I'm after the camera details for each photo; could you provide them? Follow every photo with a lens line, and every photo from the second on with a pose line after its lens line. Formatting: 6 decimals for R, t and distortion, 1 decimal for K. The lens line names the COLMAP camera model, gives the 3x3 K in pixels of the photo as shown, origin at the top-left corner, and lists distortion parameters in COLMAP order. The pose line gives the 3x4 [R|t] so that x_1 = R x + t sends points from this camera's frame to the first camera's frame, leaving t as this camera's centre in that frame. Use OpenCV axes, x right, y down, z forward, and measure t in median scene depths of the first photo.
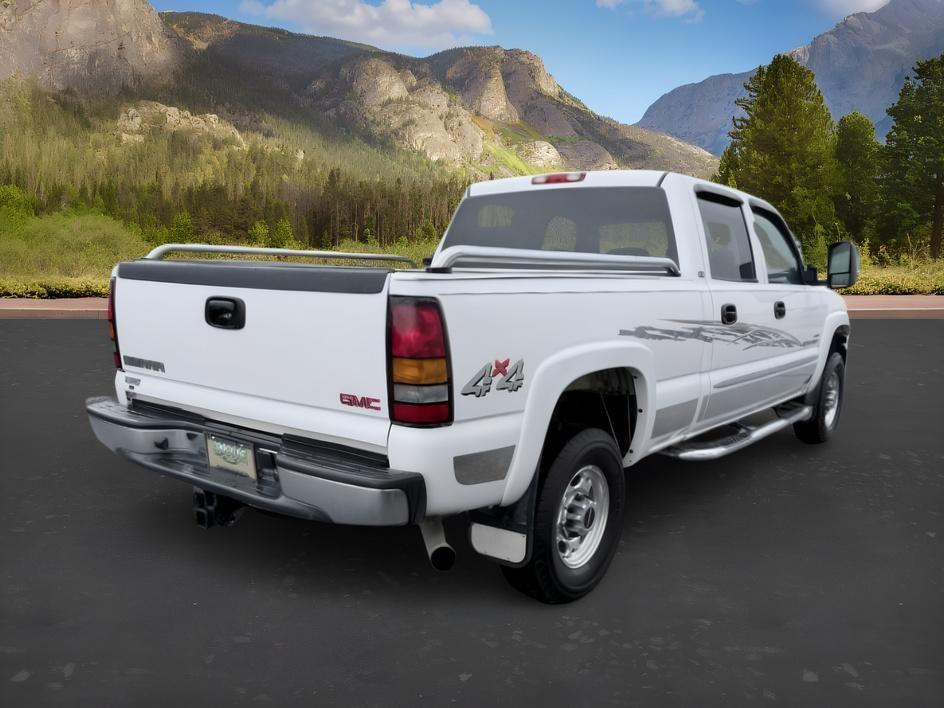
lens RADIAL K [[777.1, 0, 458.2], [0, 777.1, 404.5], [0, 0, 1]] dist [0.066405, -0.001249]
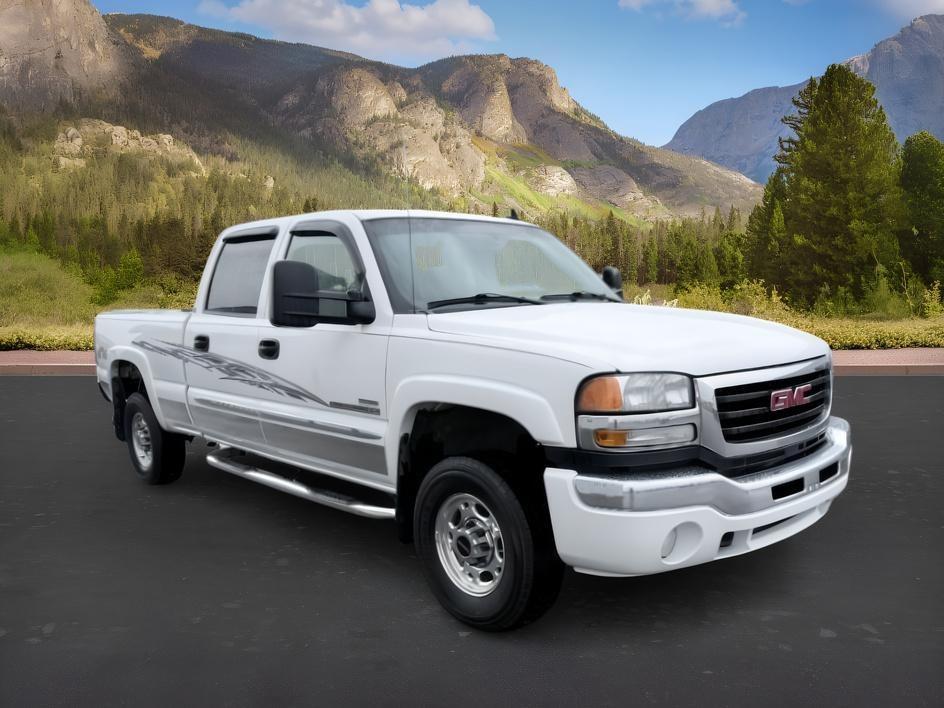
lens RADIAL K [[752.0, 0, 473.6], [0, 752.0, 434.4], [0, 0, 1]] dist [0.104933, -0.138613]
pose [[-0.163325, 0.158633, -0.973735, 1.399275], [-0.153301, 0.970919, 0.183888, -0.252659], [0.974589, 0.179308, -0.134257, 1.559640]]
